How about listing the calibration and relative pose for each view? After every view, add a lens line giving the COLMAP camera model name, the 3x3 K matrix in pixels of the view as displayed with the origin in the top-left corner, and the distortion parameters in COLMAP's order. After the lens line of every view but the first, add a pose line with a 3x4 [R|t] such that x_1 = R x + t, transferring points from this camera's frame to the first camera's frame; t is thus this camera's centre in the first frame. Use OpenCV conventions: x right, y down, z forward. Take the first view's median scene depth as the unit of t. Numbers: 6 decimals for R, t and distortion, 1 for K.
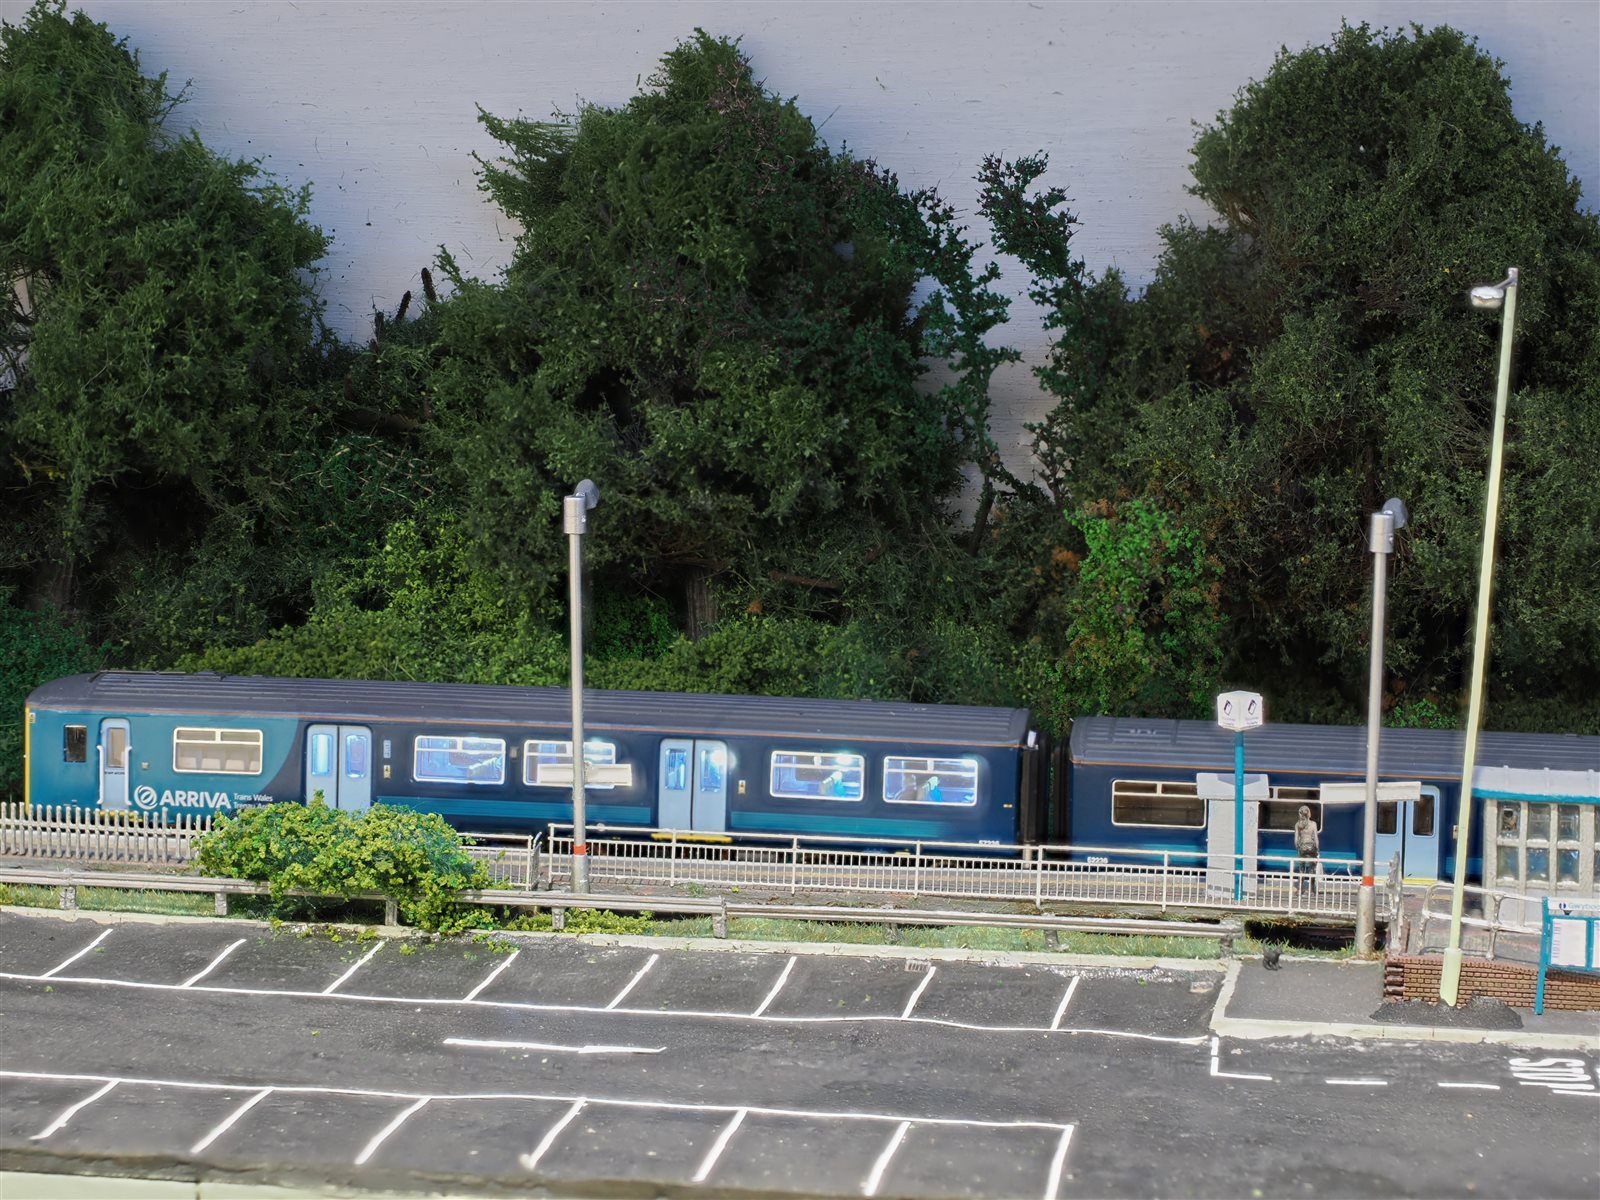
lens RADIAL K [[4408.9, 0, 797.1], [0, 4408.9, 540.5], [0, 0, 1]] dist [0.012894, 0.217132]
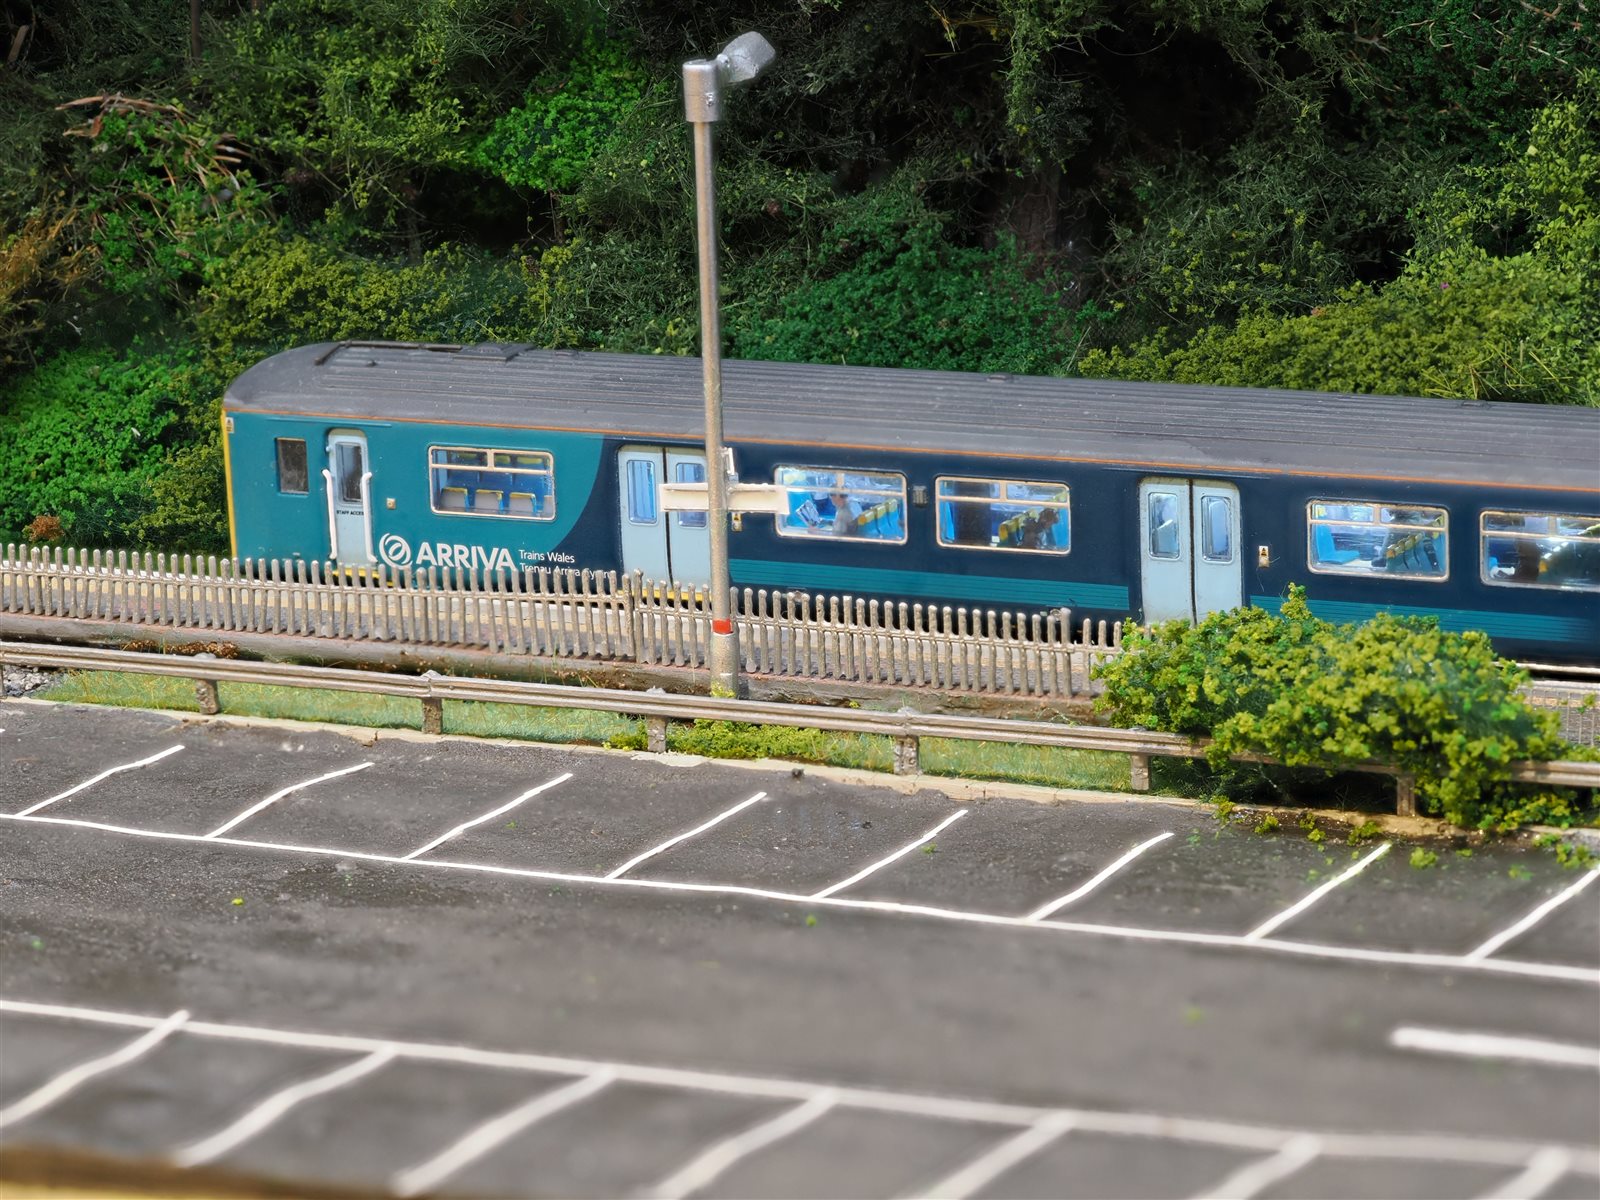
lens RADIAL K [[7077.9, 0, 800.0], [0, 7077.9, 600.0], [0, 0, 1]] dist [-0.000105, -1.351571]
pose [[0.953138, 0.013476, -0.302237, 0.120118], [0.015437, 0.995540, 0.093071, -0.033034], [0.302143, -0.093375, 0.948678, 0.061604]]
